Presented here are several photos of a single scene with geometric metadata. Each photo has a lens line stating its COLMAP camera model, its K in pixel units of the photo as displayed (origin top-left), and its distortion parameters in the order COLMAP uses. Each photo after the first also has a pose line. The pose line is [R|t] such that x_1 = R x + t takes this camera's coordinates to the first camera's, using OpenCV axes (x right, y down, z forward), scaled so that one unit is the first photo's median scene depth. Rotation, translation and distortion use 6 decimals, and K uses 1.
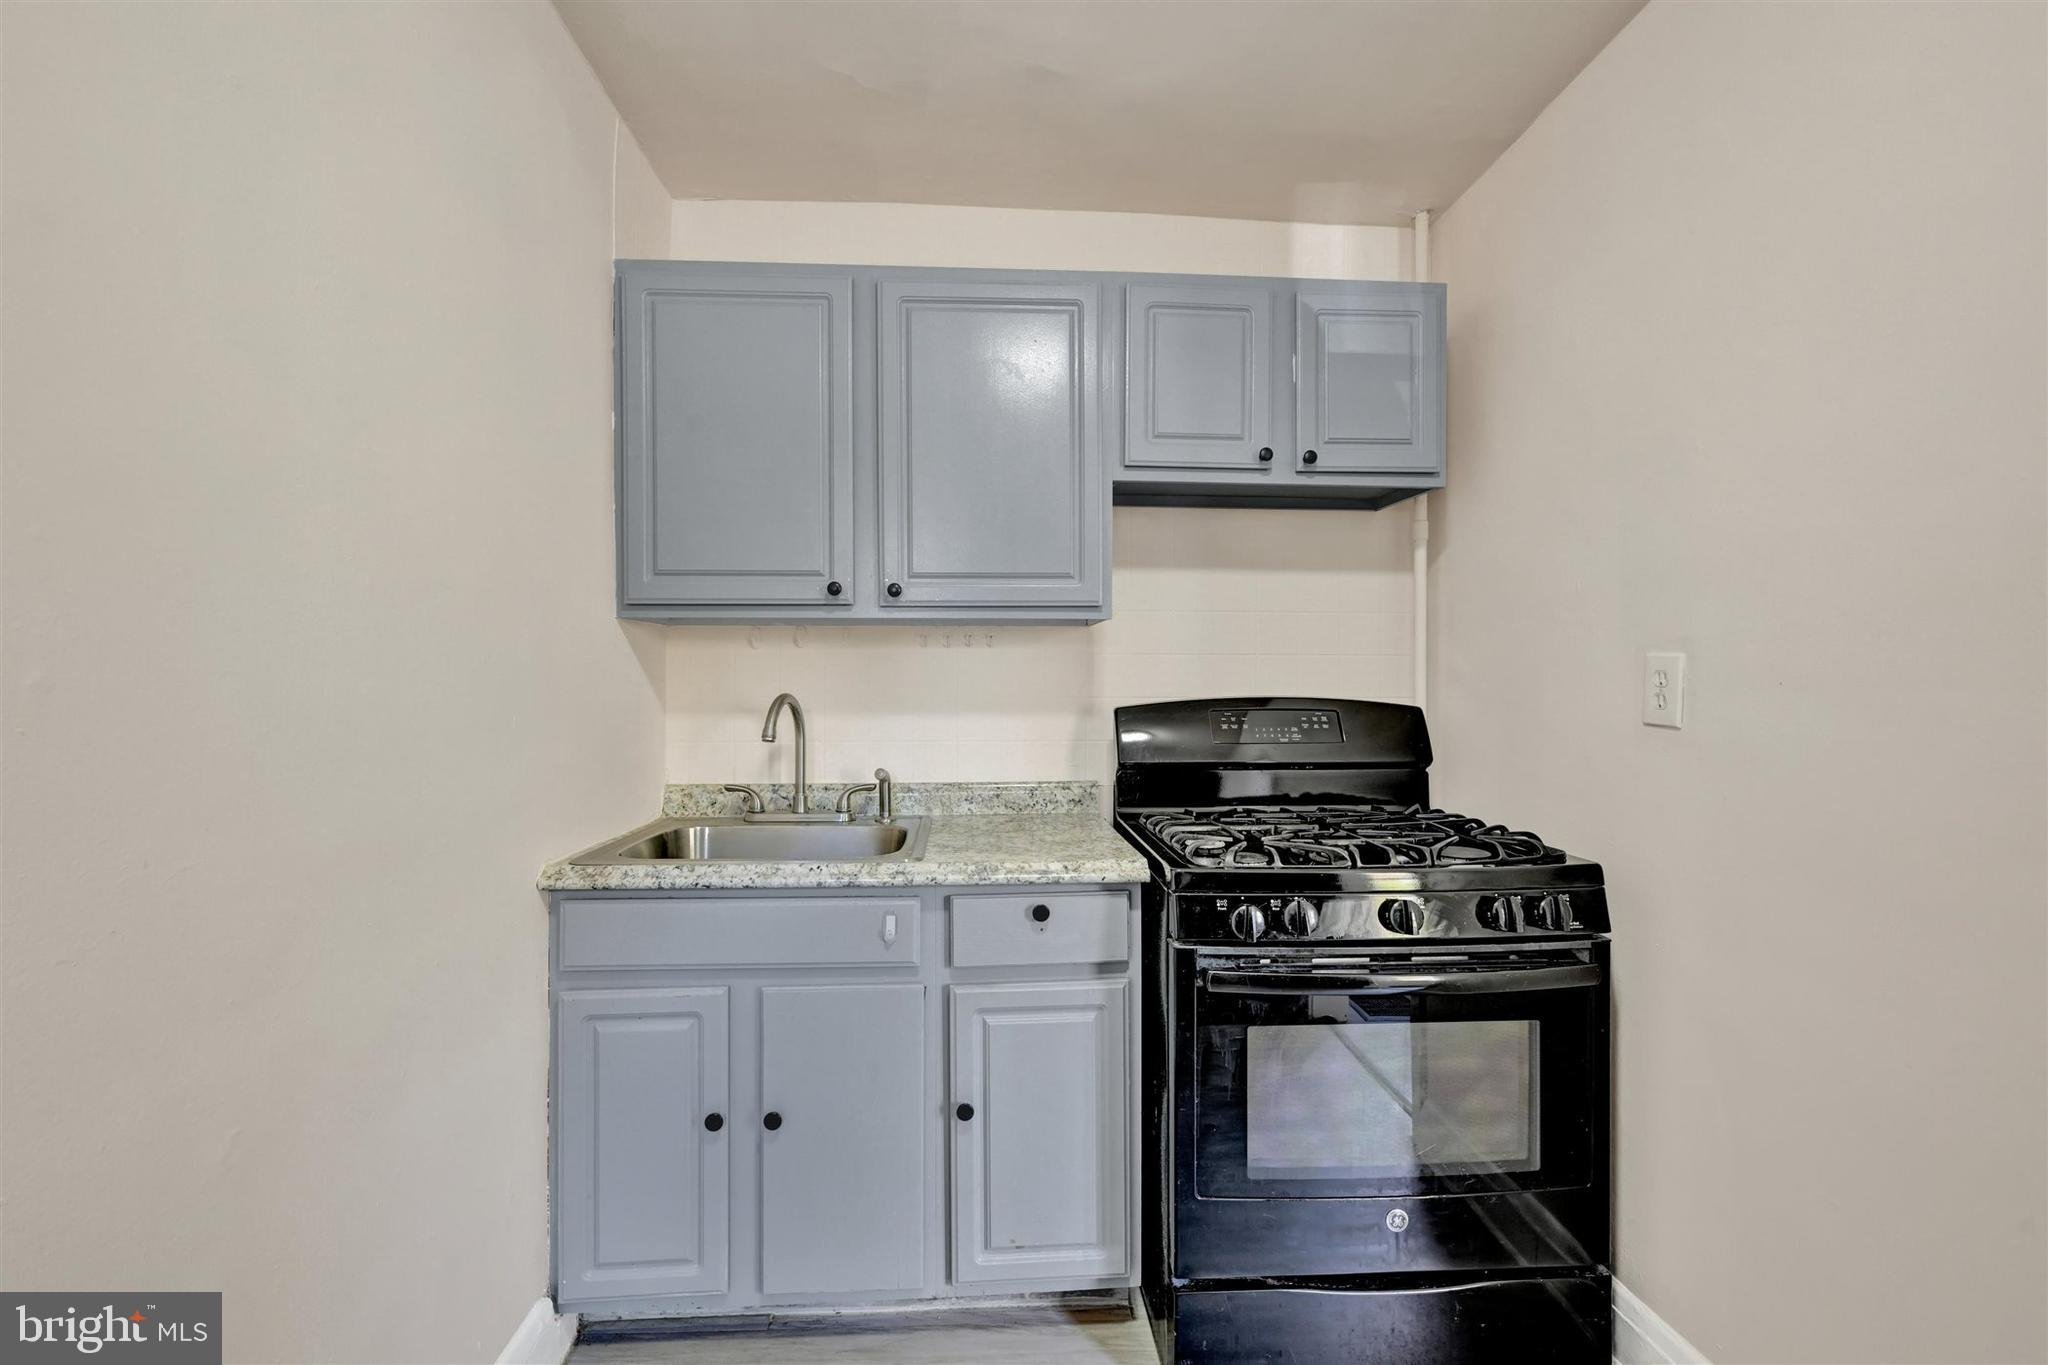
lens RADIAL K [[821.2, 0, 1024.0], [0, 821.2, 682.5], [0, 0, 1]] dist [-0.013294, 0.000313]
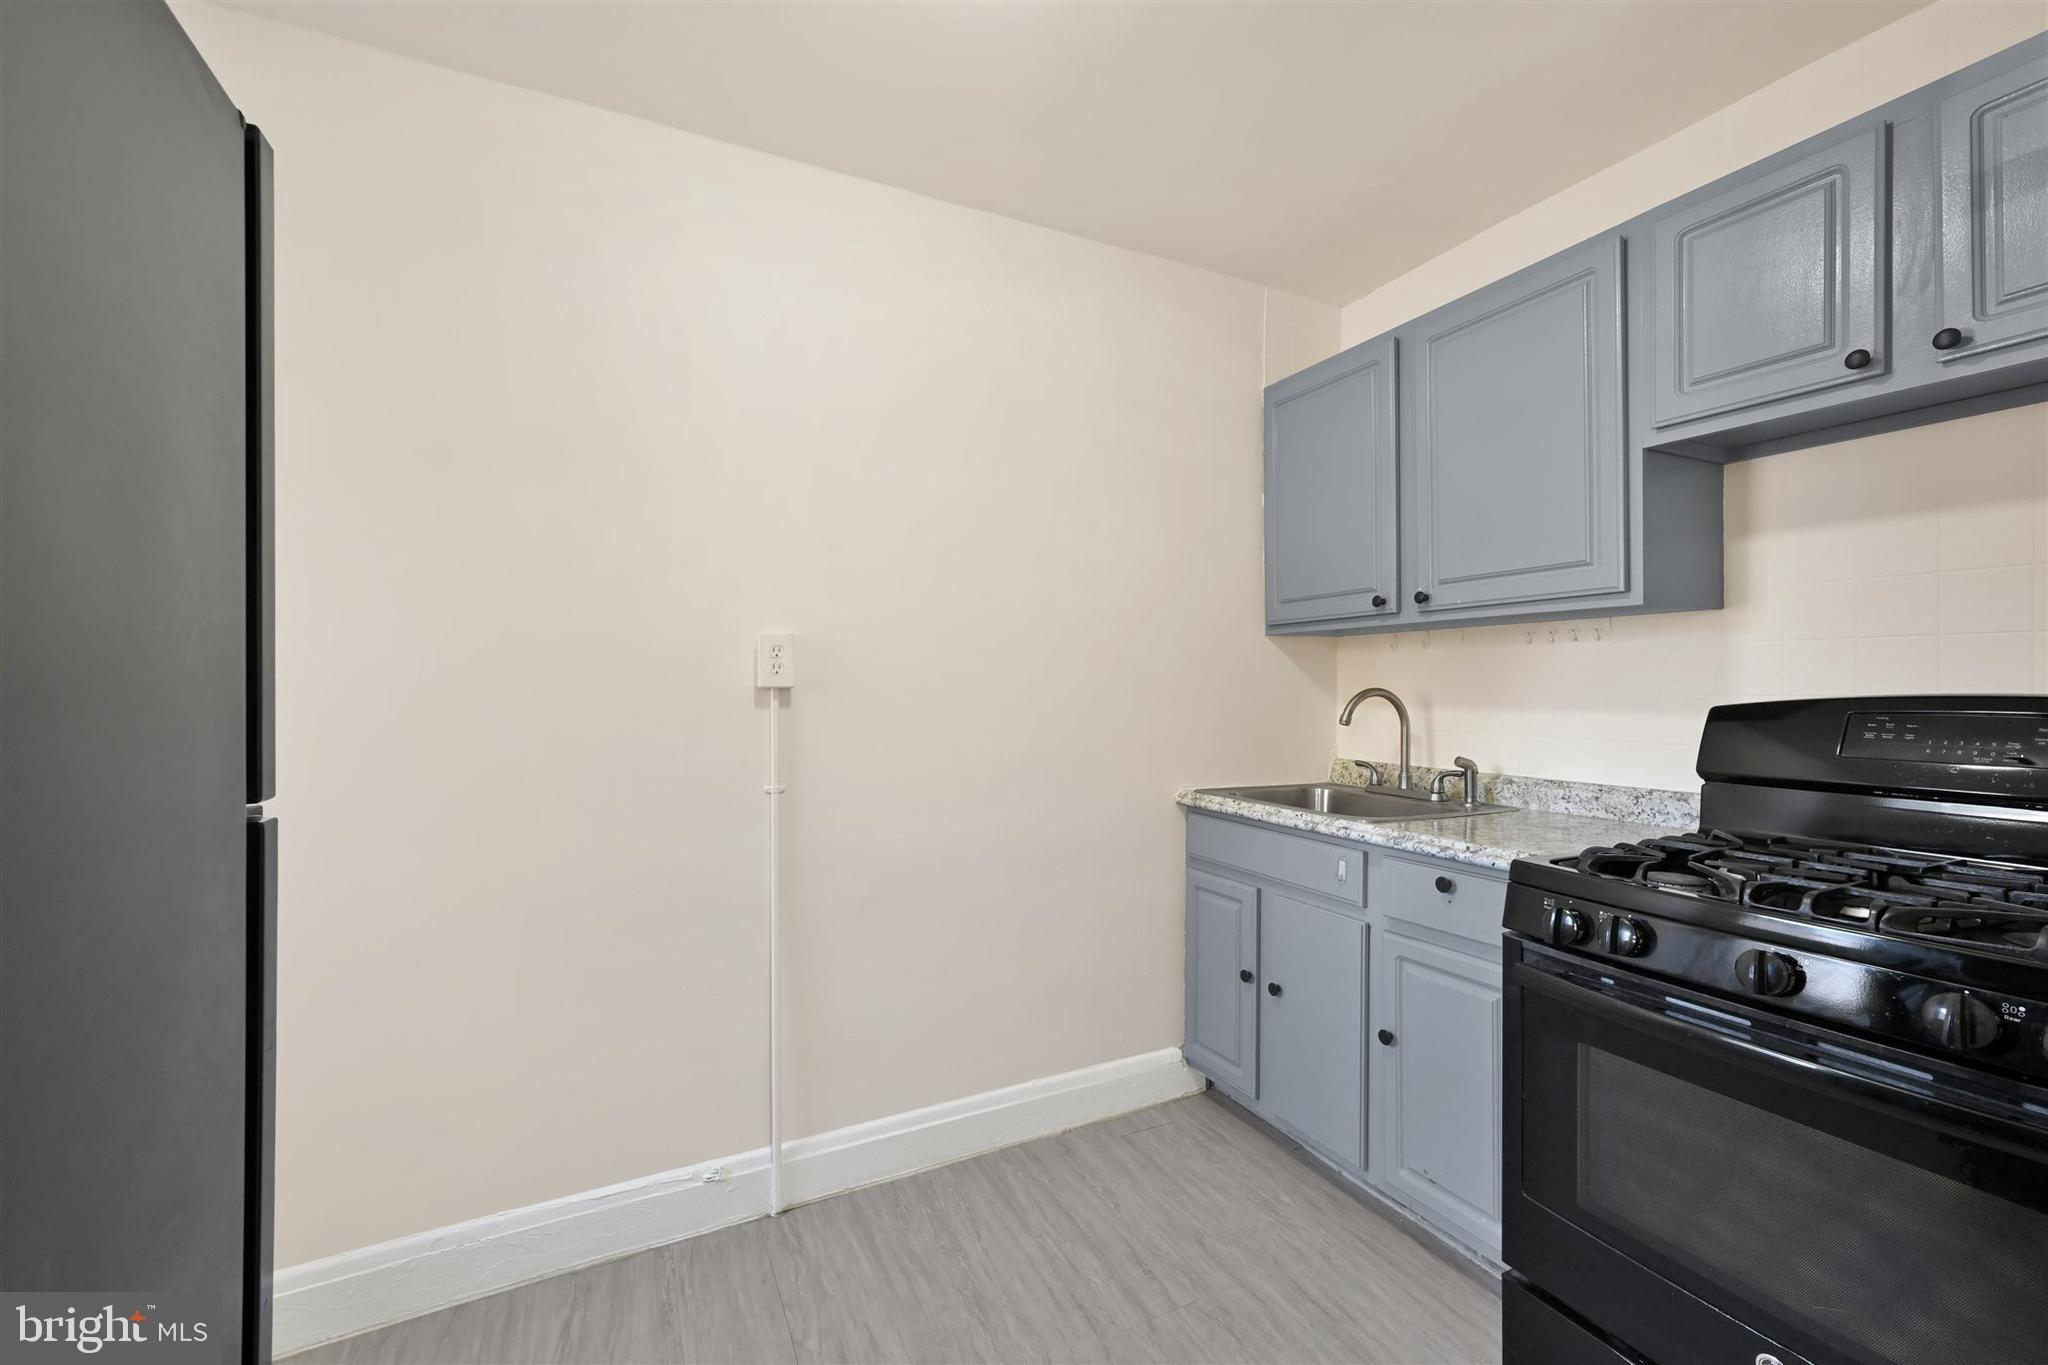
lens RADIAL K [[821.2, 0, 1024.0], [0, 821.2, 682.5], [0, 0, 1]] dist [-0.013294, 0.000313]
pose [[0.396161, -0.003658, -0.918174, 0.661051], [0.004093, 0.999989, -0.002218, 0.006187], [0.918172, -0.002879, 0.396172, 0.035061]]
